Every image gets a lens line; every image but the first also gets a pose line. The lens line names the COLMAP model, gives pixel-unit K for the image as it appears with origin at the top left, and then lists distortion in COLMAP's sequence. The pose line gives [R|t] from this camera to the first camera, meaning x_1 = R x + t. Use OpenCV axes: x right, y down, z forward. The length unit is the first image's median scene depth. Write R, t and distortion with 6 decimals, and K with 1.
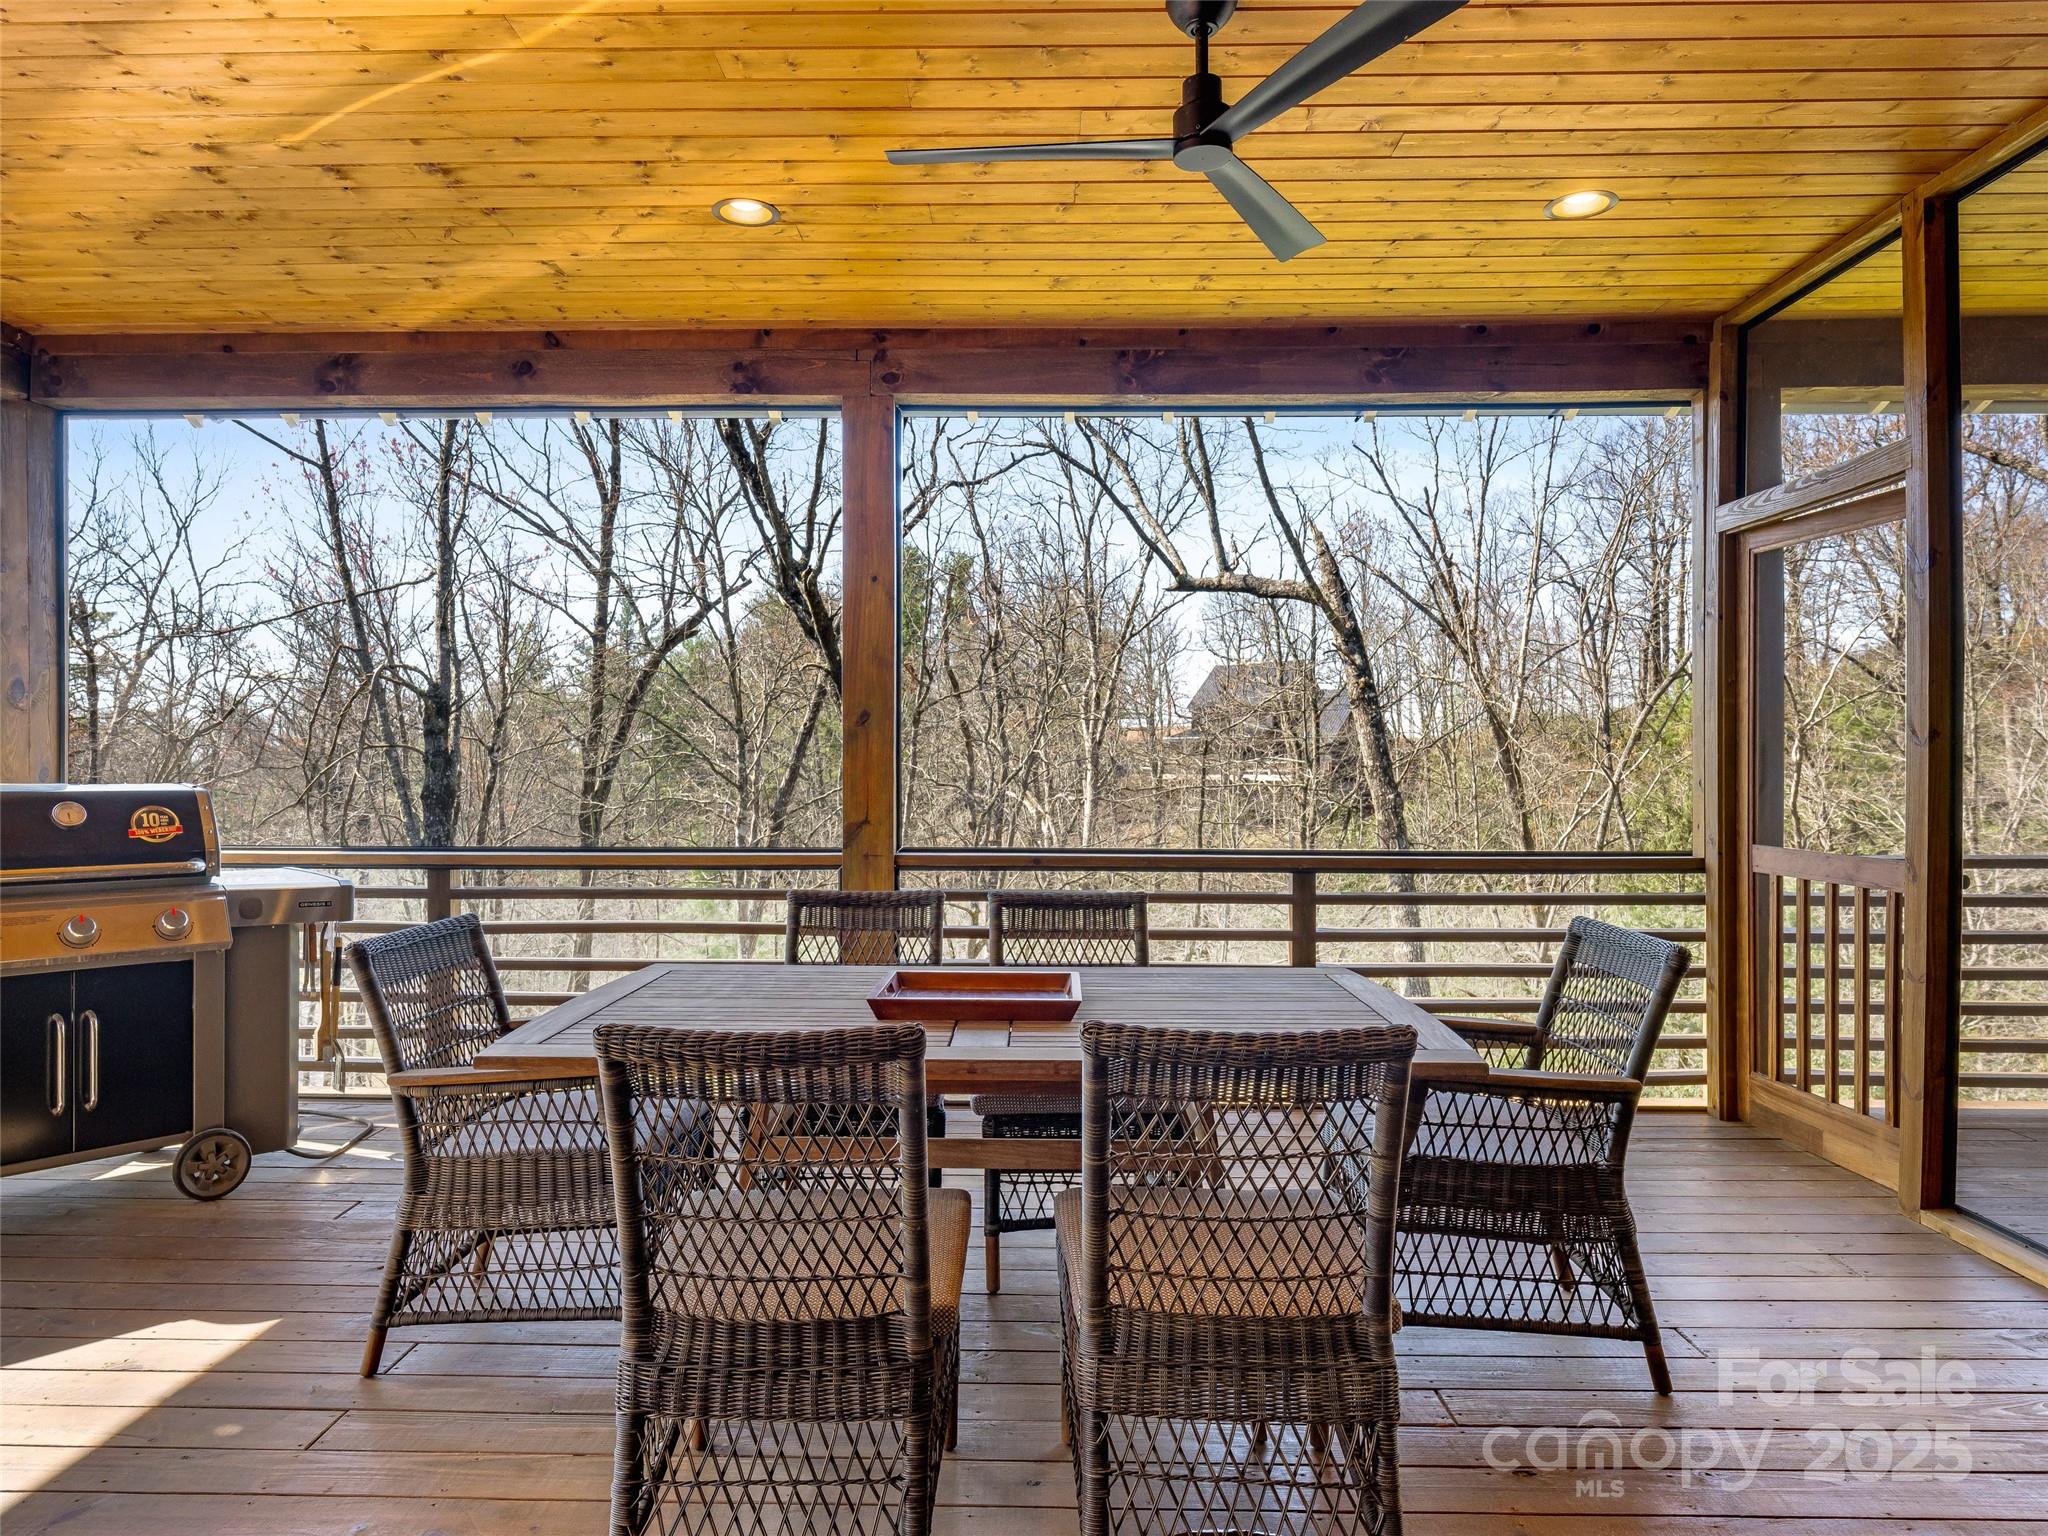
lens RADIAL K [[1249.4, 0, 1017.6], [0, 1249.4, 767.2], [0, 0, 1]] dist [0.004092, -0.000316]
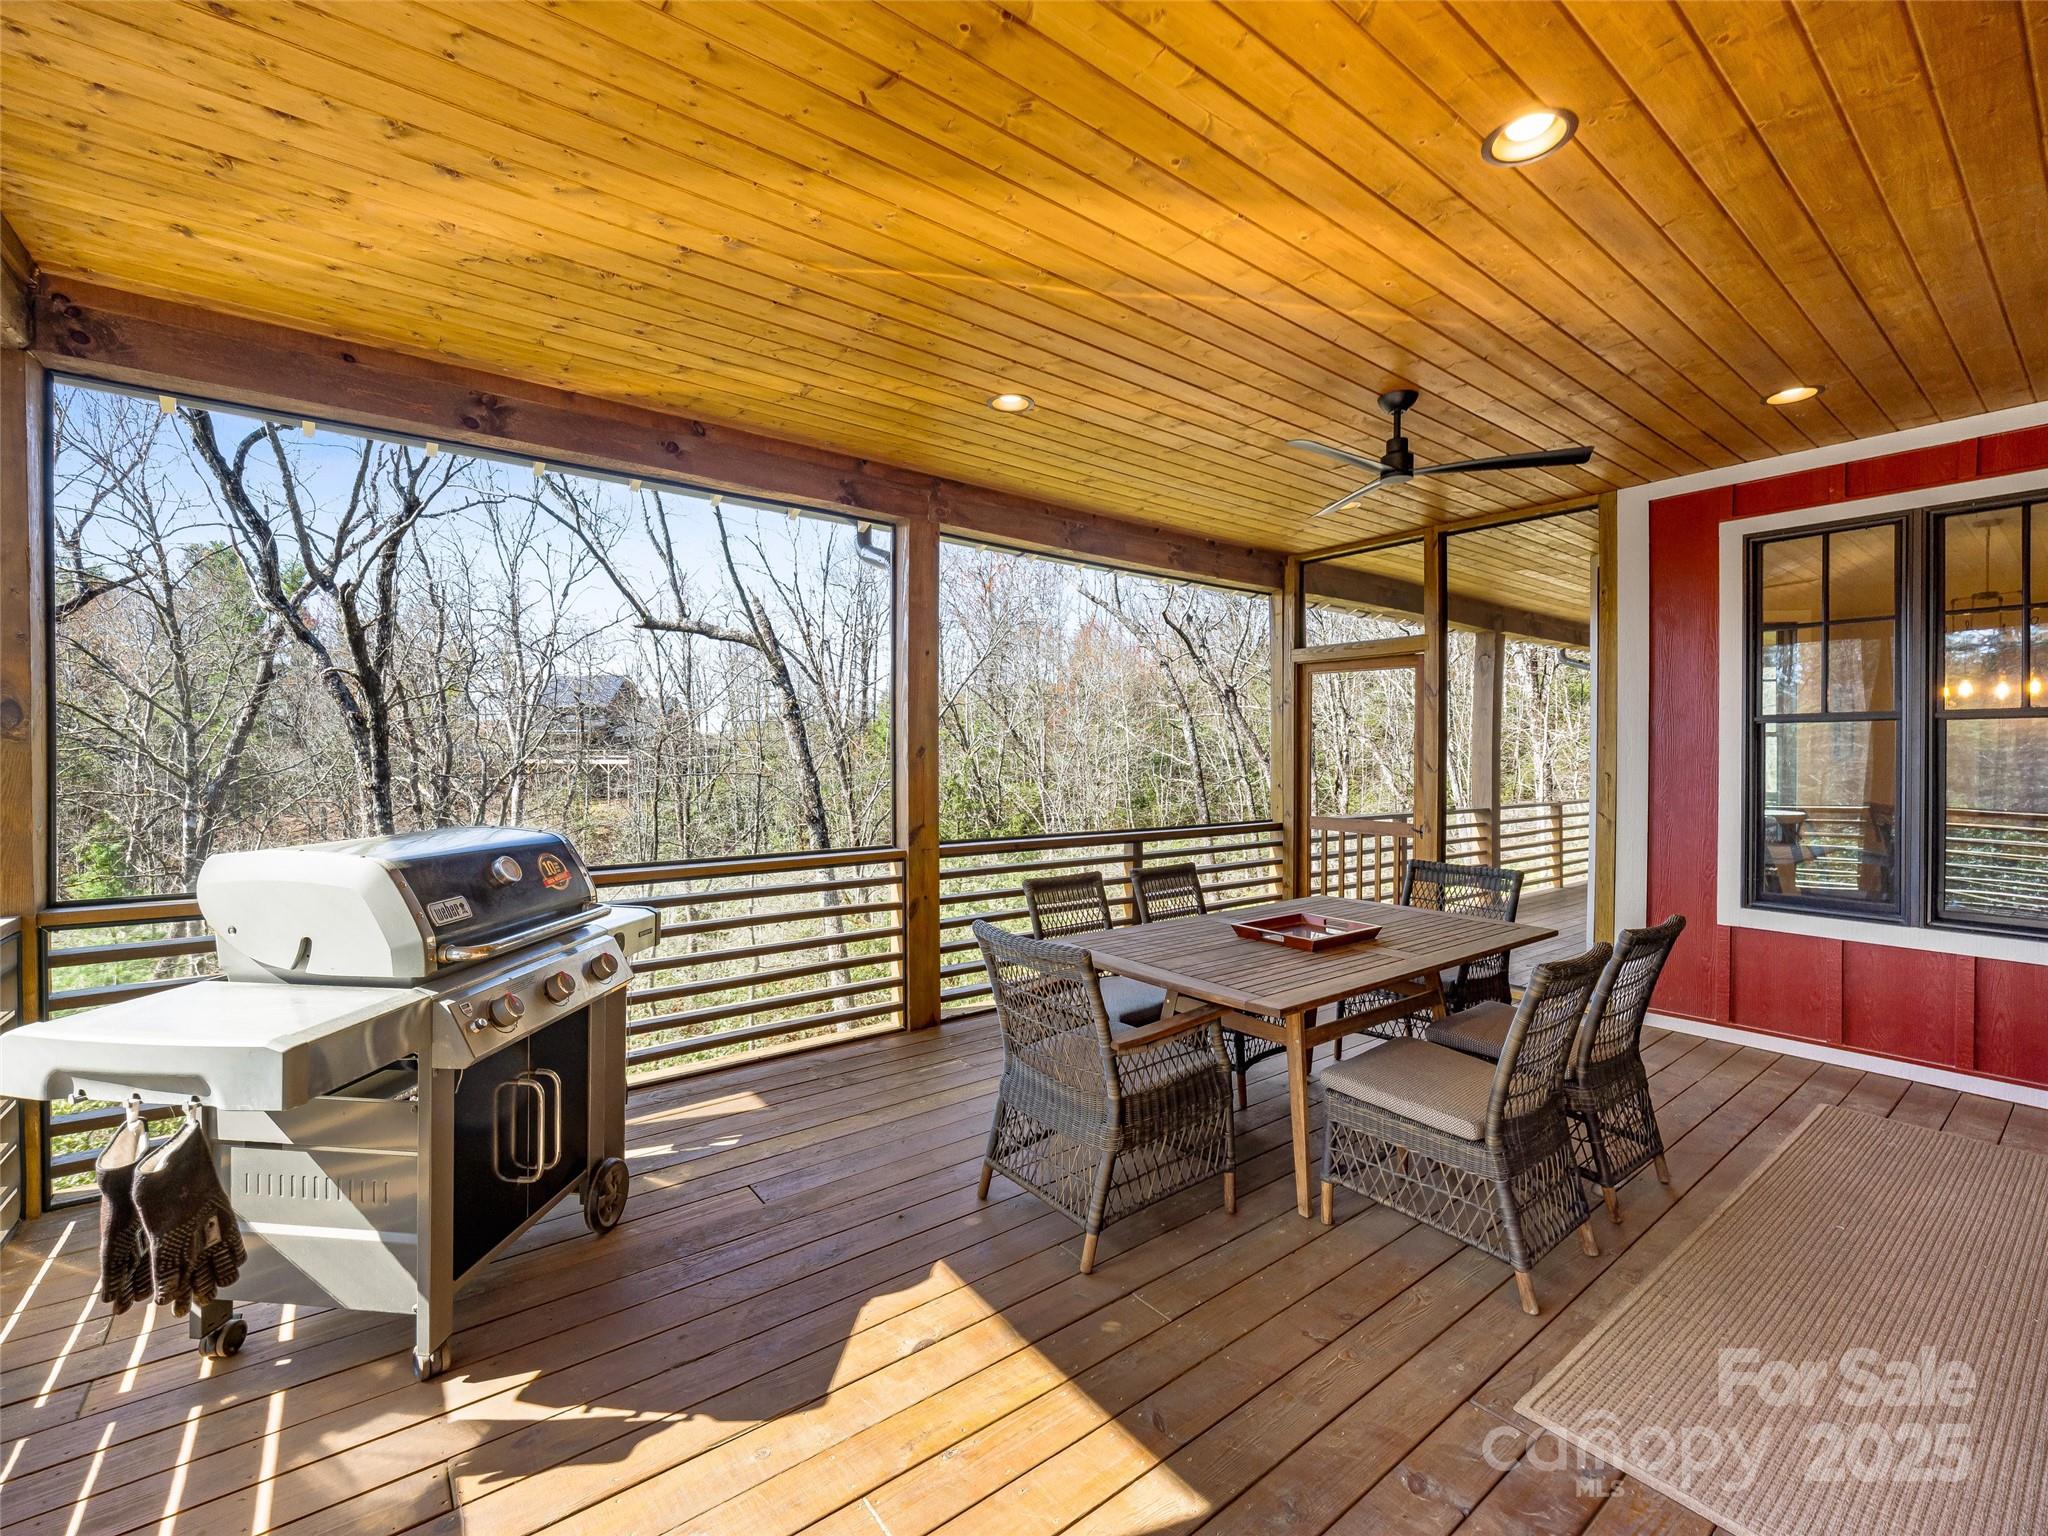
lens RADIAL K [[854.3, 0, 1023.9], [0, 854.3, 761.2], [0, 0, 1]] dist [-0.004239, -0.001393]
pose [[0.780940, -0.004707, 0.624589, -0.631944], [-0.000878, 0.999962, 0.008634, -0.037462], [-0.624606, -0.007291, 0.780906, 0.182949]]
